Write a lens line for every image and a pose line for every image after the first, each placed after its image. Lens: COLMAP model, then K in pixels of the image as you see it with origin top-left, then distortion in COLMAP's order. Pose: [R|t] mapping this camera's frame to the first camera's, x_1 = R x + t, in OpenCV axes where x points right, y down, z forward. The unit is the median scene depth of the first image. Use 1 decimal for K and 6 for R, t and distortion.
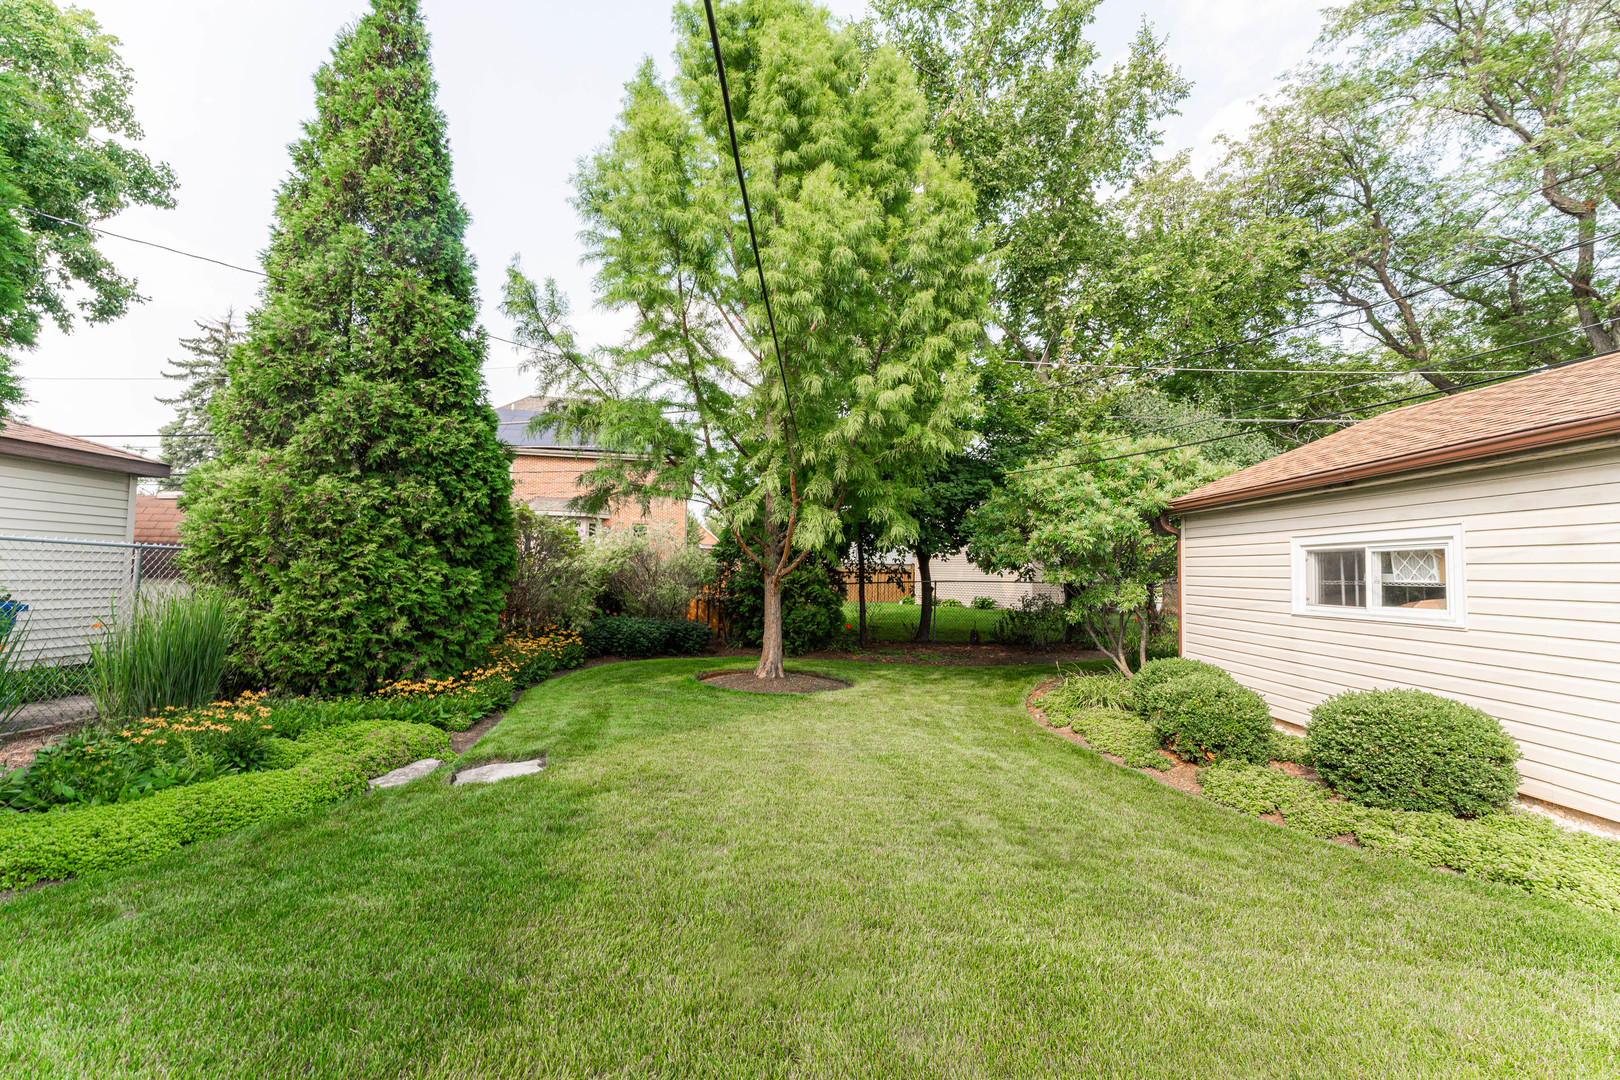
lens RADIAL K [[652.1, 0, 792.1], [0, 652.1, 542.3], [0, 0, 1]] dist [-0.000199, 0.000523]
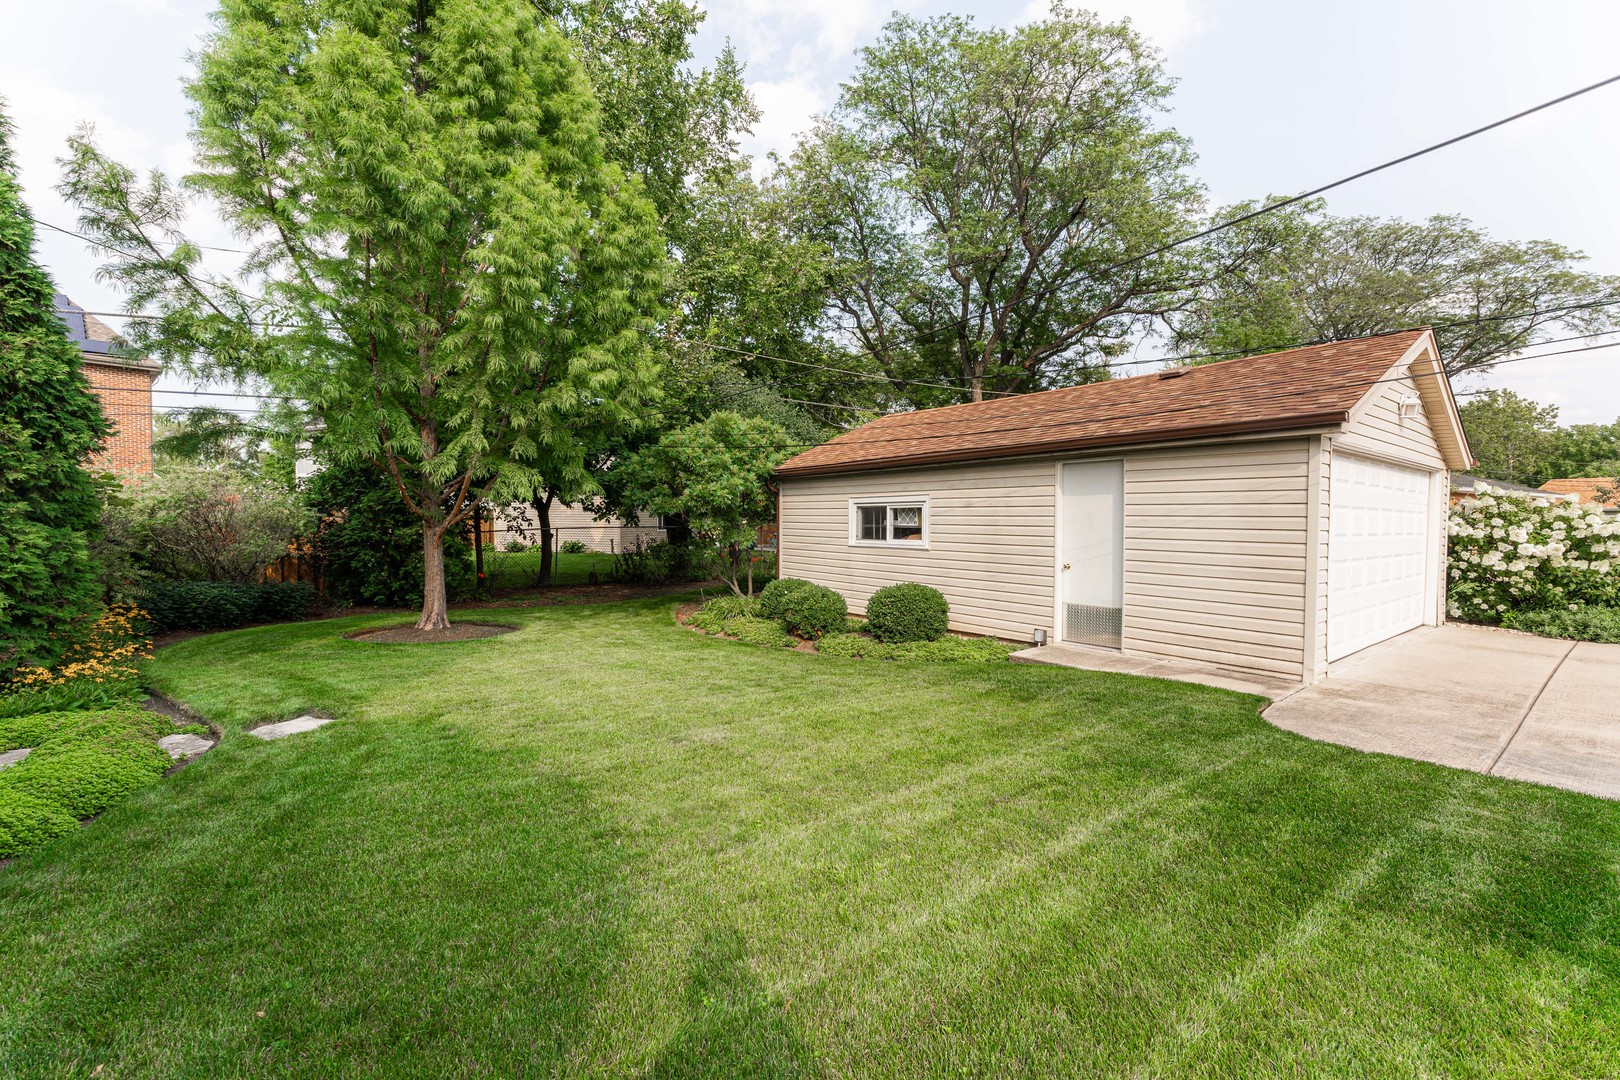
lens RADIAL K [[652.1, 0, 792.1], [0, 652.1, 542.3], [0, 0, 1]] dist [-0.000199, 0.000523]
pose [[0.803004, -0.035972, 0.594887, -0.229471], [-0.015630, 0.996562, 0.081359, -0.020559], [-0.595769, -0.074630, 0.799681, -0.154636]]
